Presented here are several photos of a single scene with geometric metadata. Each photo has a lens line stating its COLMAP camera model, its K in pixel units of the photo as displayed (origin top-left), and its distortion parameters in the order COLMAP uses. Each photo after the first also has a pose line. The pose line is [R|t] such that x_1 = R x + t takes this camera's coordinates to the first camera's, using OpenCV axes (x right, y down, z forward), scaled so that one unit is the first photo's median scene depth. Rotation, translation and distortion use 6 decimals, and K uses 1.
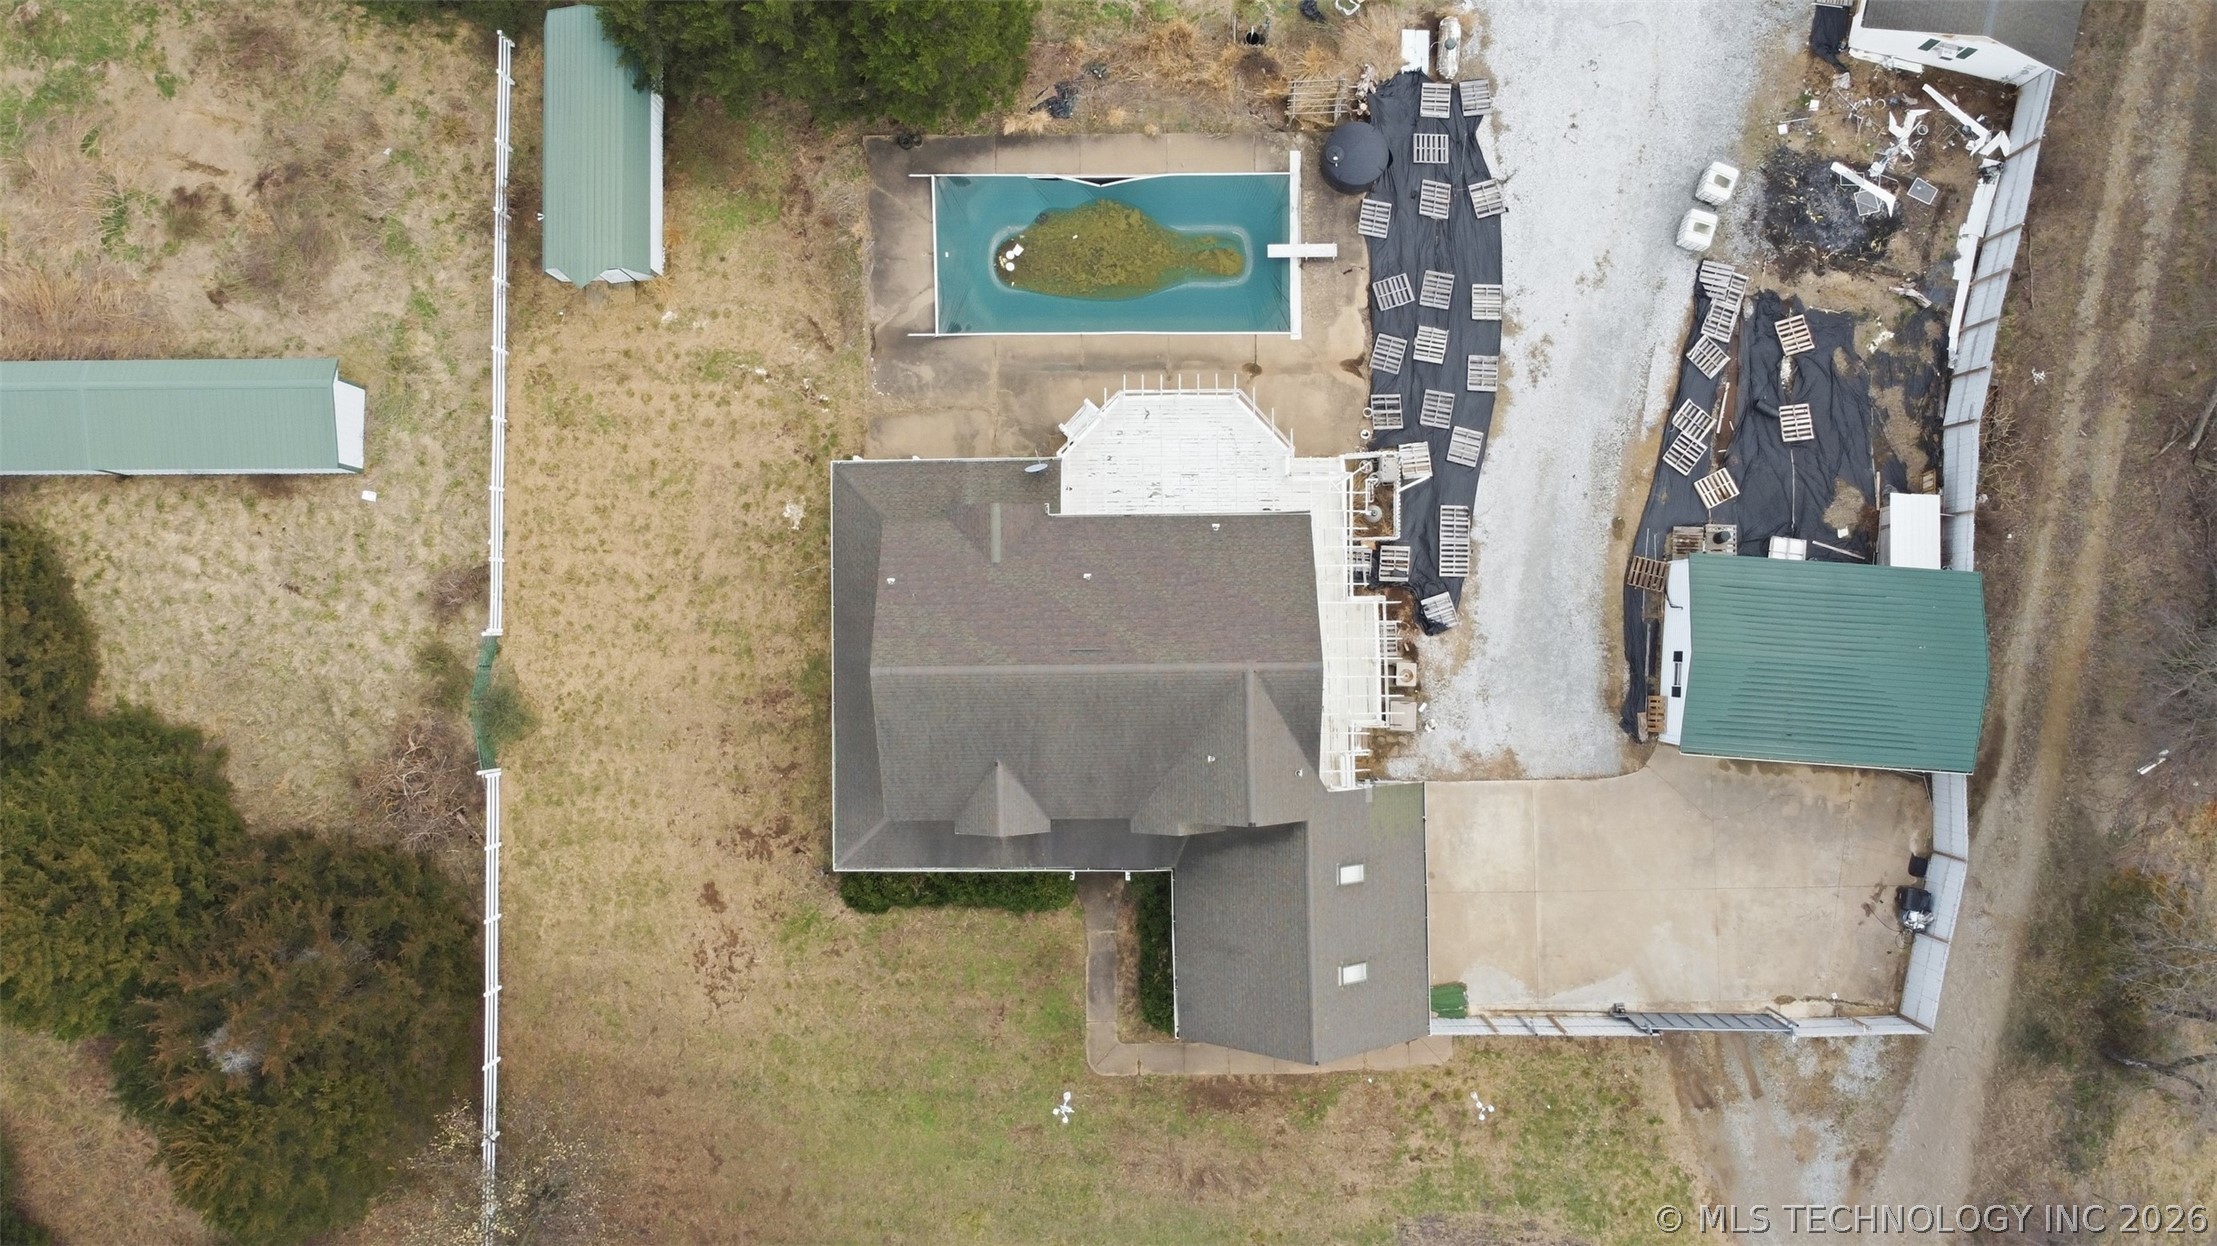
lens RADIAL K [[1680.2, 0, 1120.7], [0, 1680.2, 623.5], [0, 0, 1]] dist [0.003488, -0.005874]
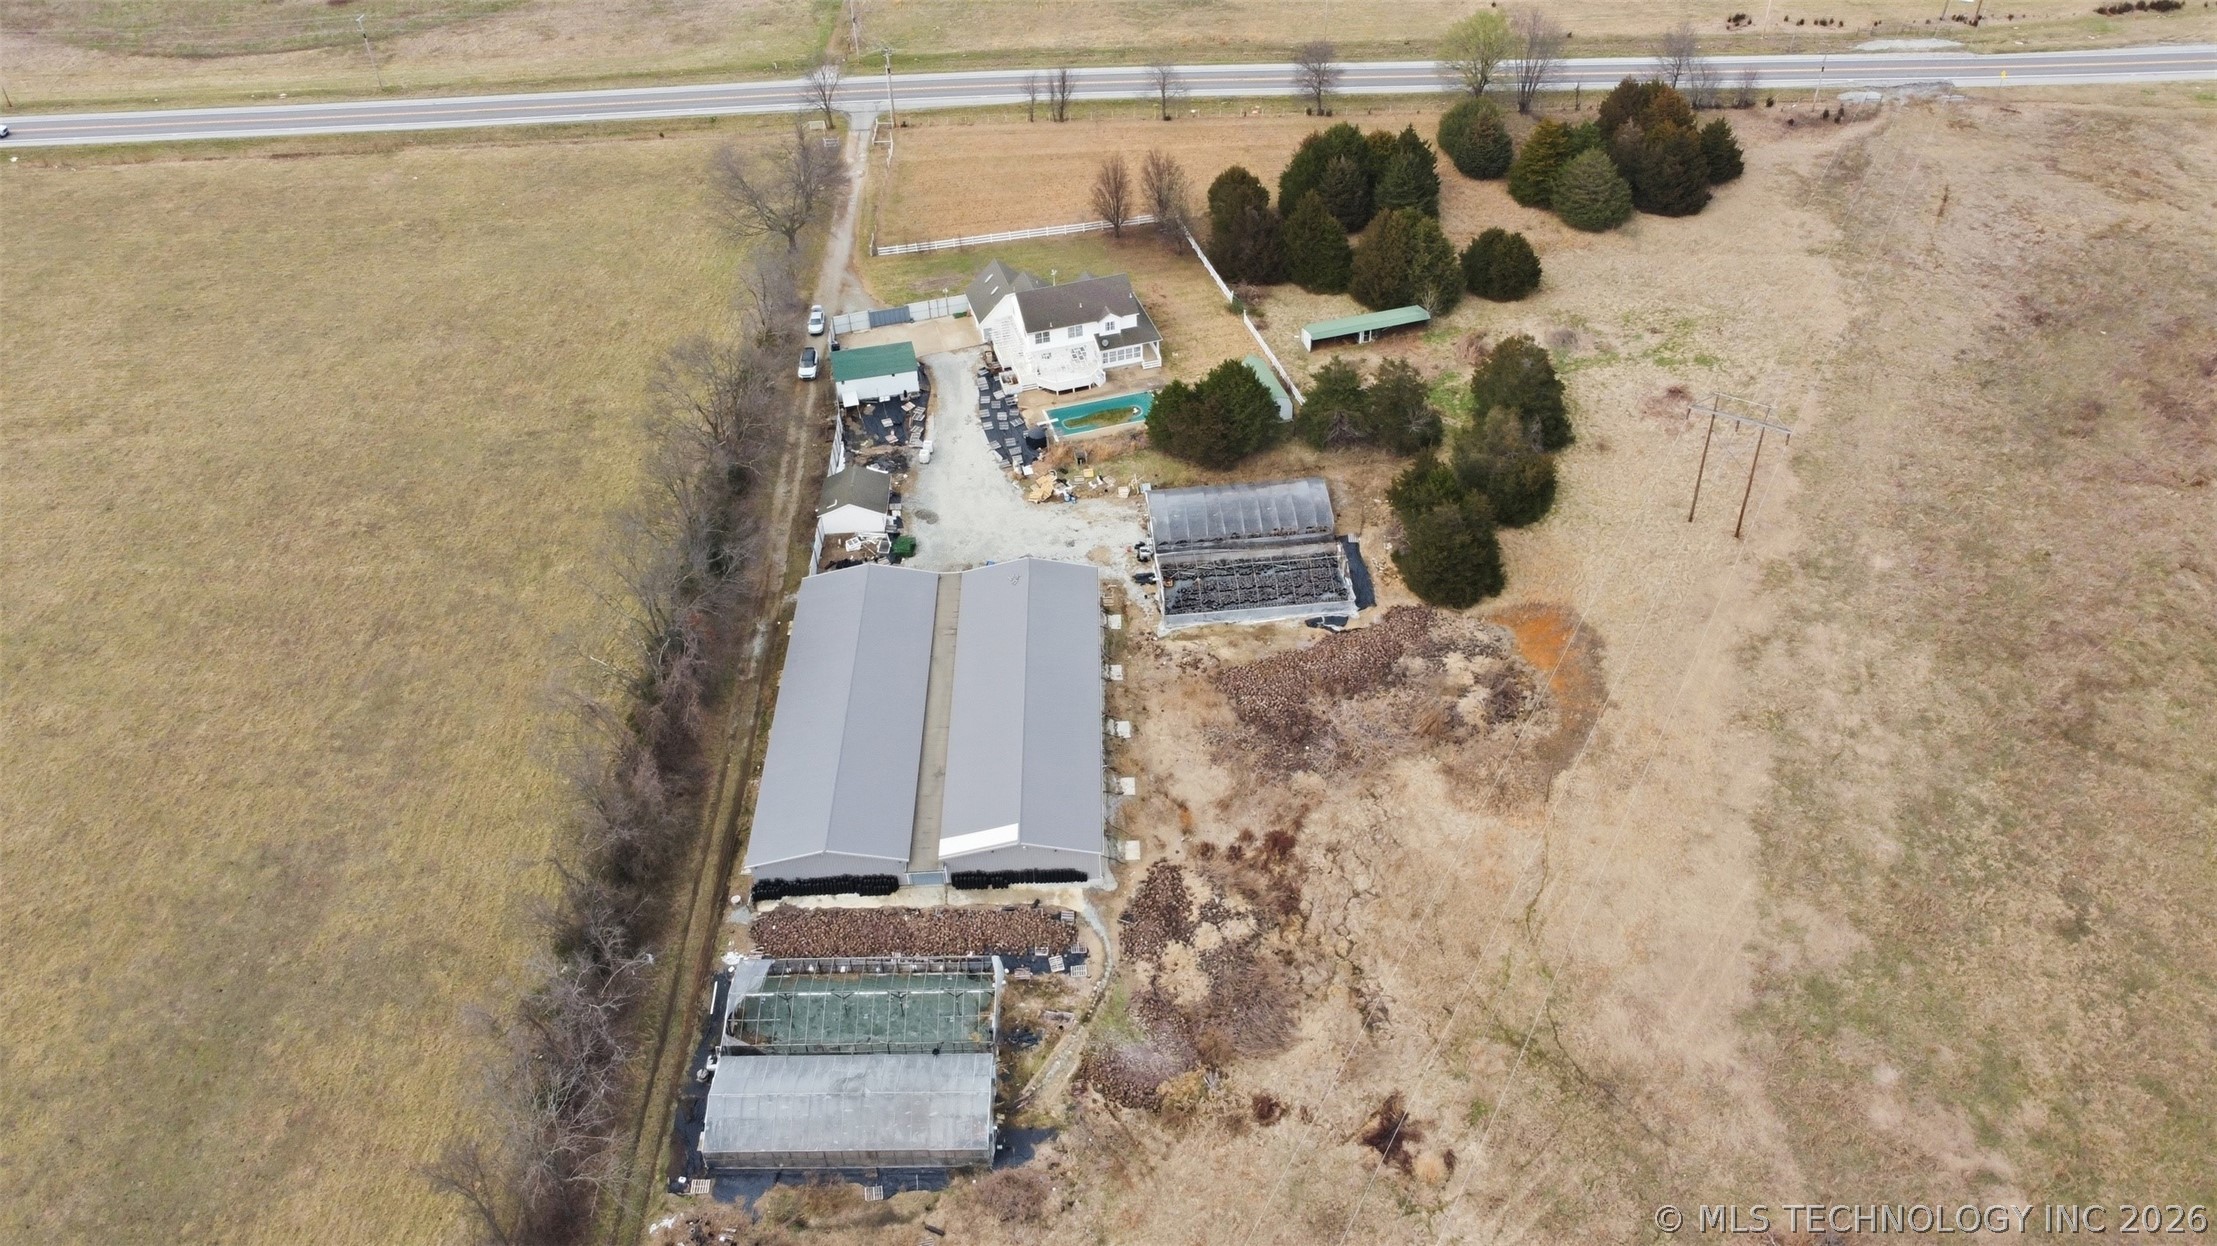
lens RADIAL K [[1680.2, 0, 1120.3], [0, 1680.2, 627.2], [0, 0, 1]] dist [0.003488, -0.005874]
pose [[-0.960069, 0.216989, -0.176587, 0.626964], [-0.271798, -0.573903, 0.772503, -2.964446], [0.066281, 0.789653, 0.609964, -0.633675]]
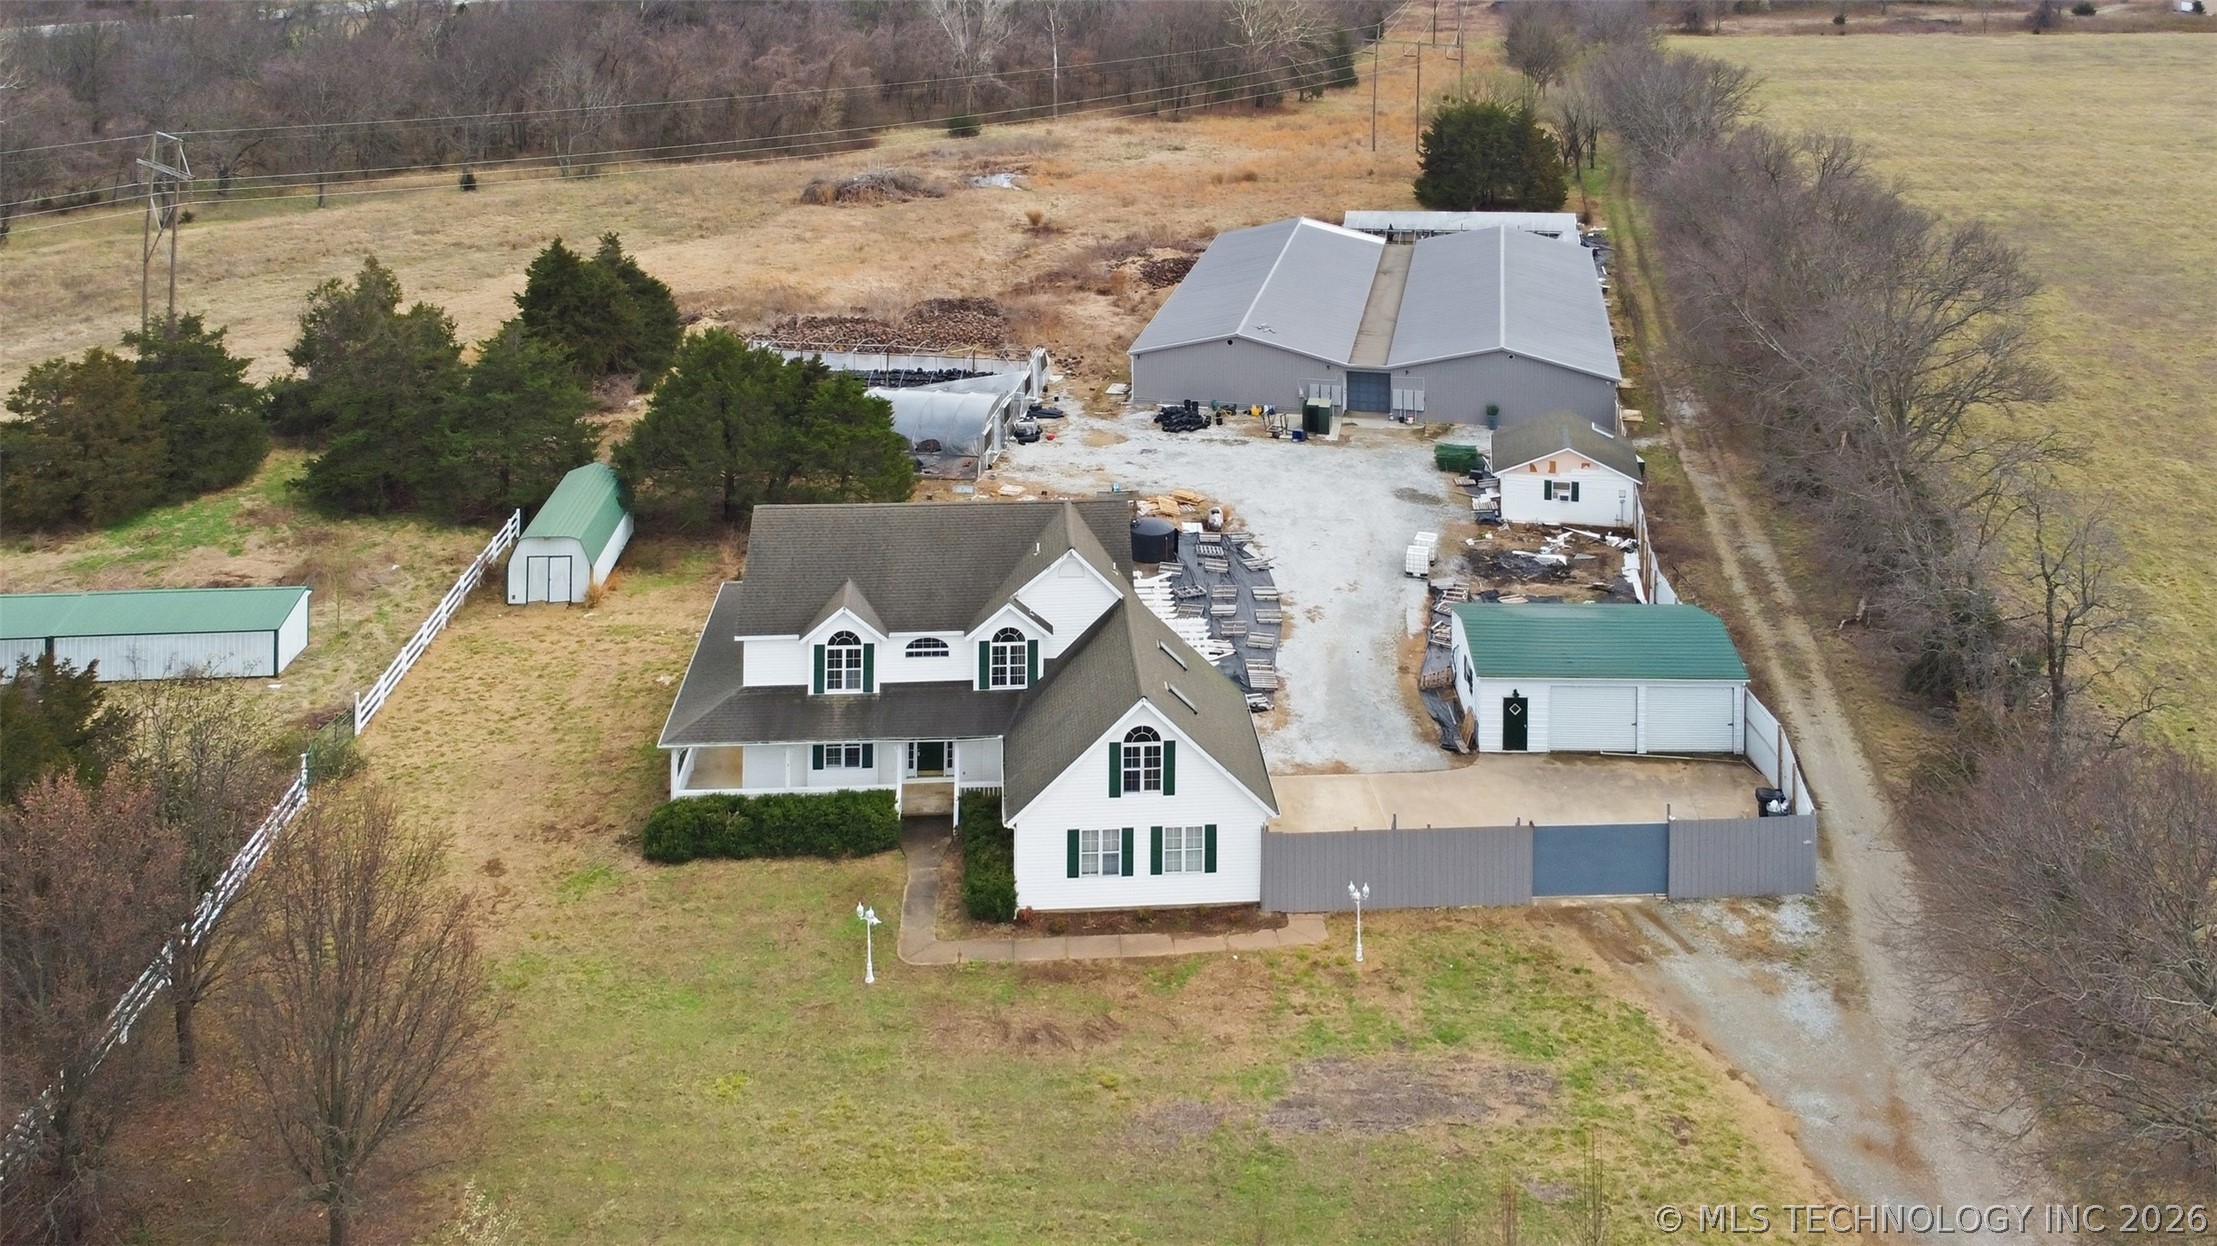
lens RADIAL K [[1680.2, 0, 1106.7], [0, 1680.2, 624.1], [0, 0, 1]] dist [0.003488, -0.005874]
pose [[0.998828, 0.010006, 0.047365, 0.042778], [0.037909, 0.446833, -0.893814, 0.937084], [-0.030108, 0.894561, 0.445930, 0.477307]]
